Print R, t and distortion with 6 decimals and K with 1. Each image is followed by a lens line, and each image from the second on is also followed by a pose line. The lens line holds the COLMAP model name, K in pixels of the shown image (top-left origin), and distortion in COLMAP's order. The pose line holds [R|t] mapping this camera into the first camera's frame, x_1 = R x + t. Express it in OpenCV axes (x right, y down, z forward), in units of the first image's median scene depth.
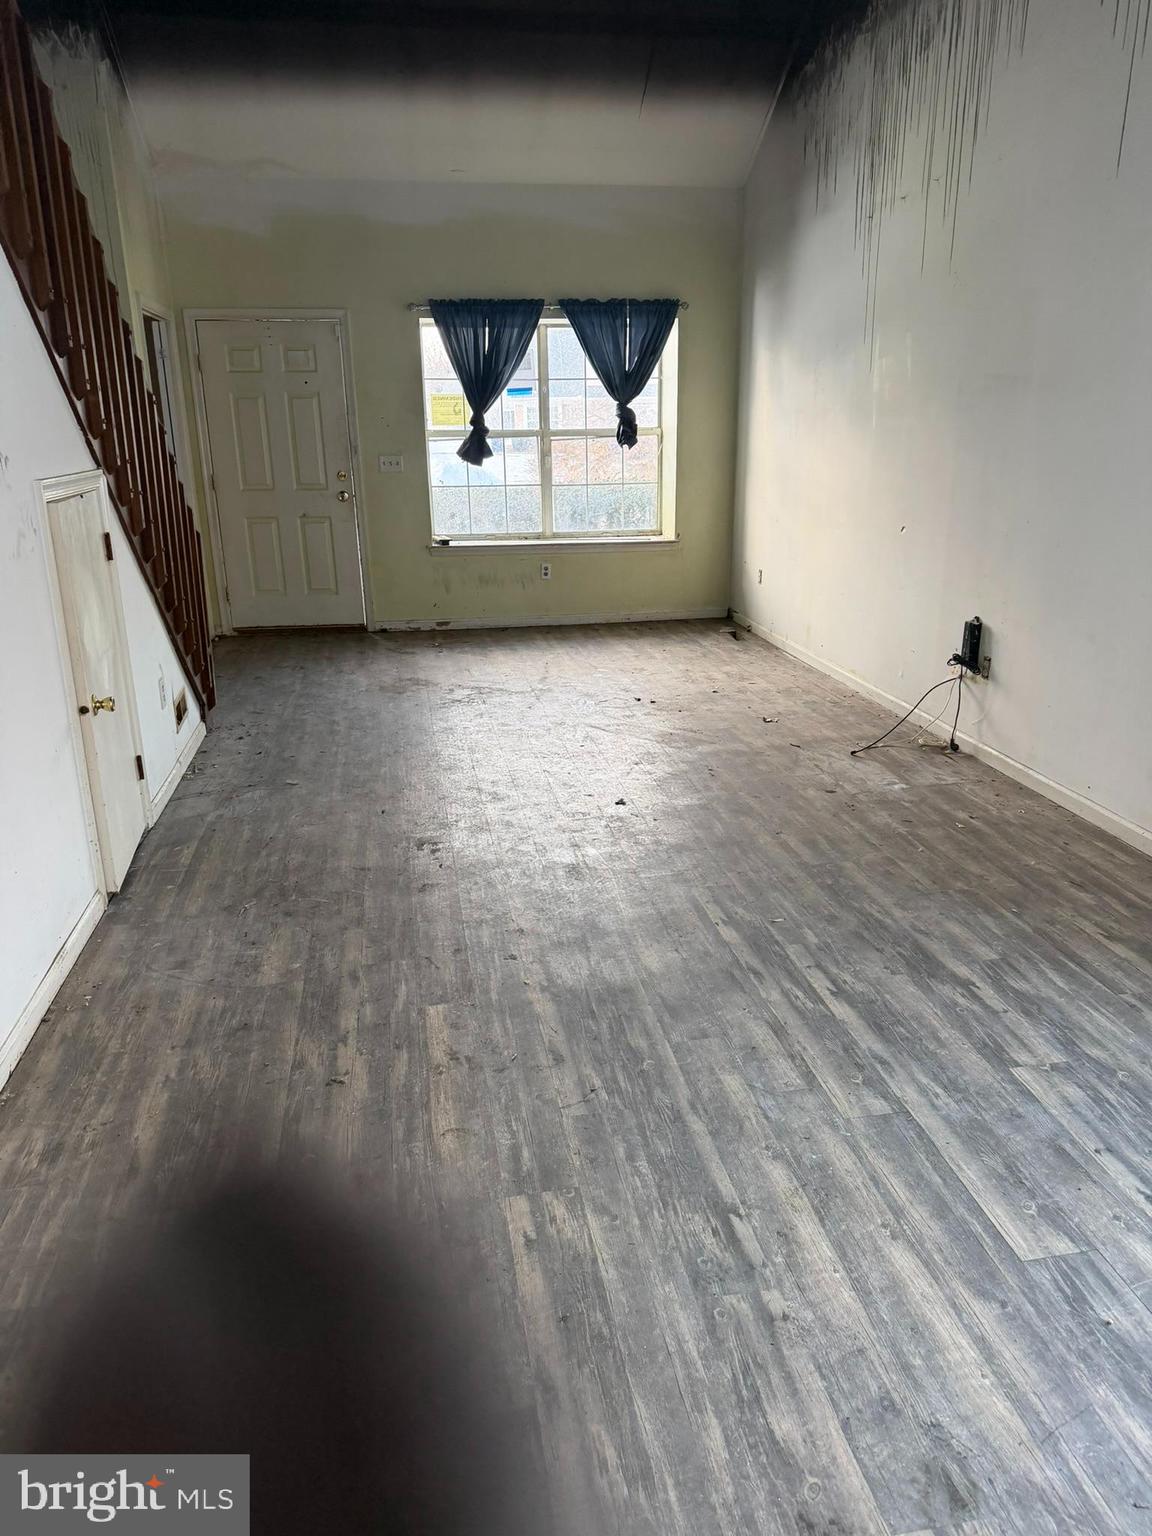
lens RADIAL K [[1077.8, 0, 576.0], [0, 1077.8, 768.0], [0, 0, 1]] dist [0.211928, -0.422682]
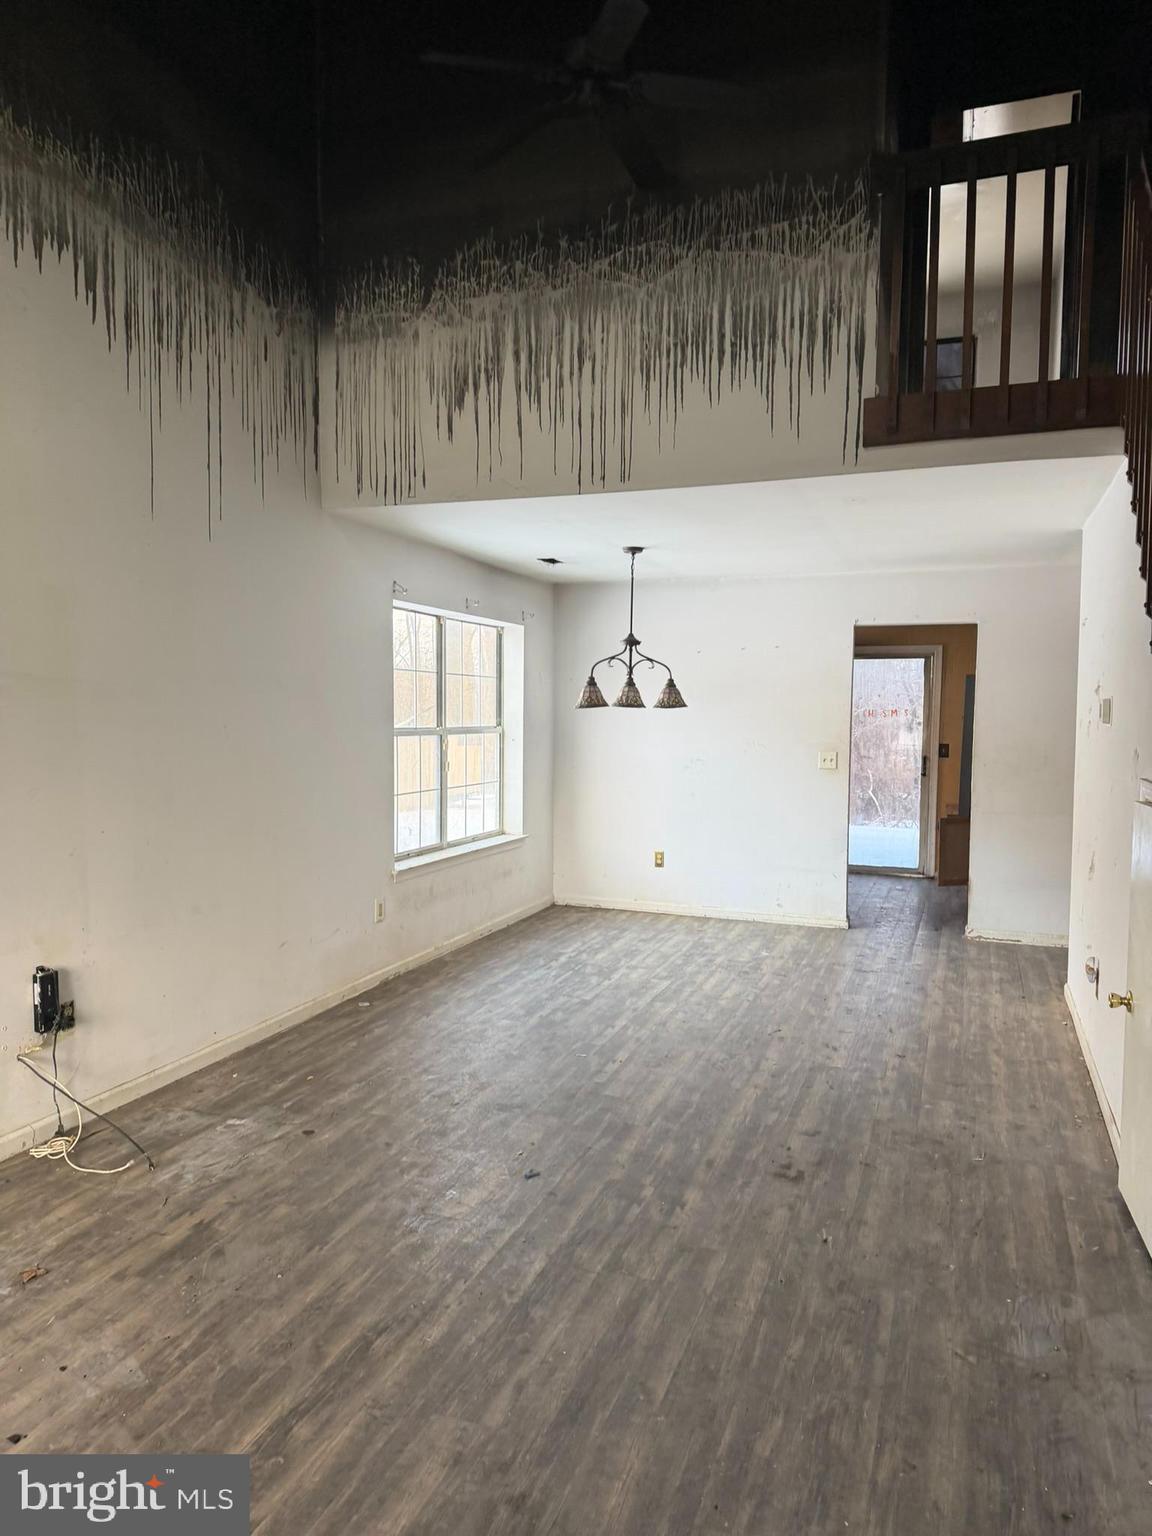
lens RADIAL K [[1052.4, 0, 576.9], [0, 1052.4, 788.6], [0, 0, 1]] dist [0.089367, -0.130722]
pose [[-0.869400, -0.035866, 0.492806, -0.422813], [0.149360, 0.931628, 0.331301, -0.566714], [-0.470994, 0.361639, -0.804600, 1.746902]]
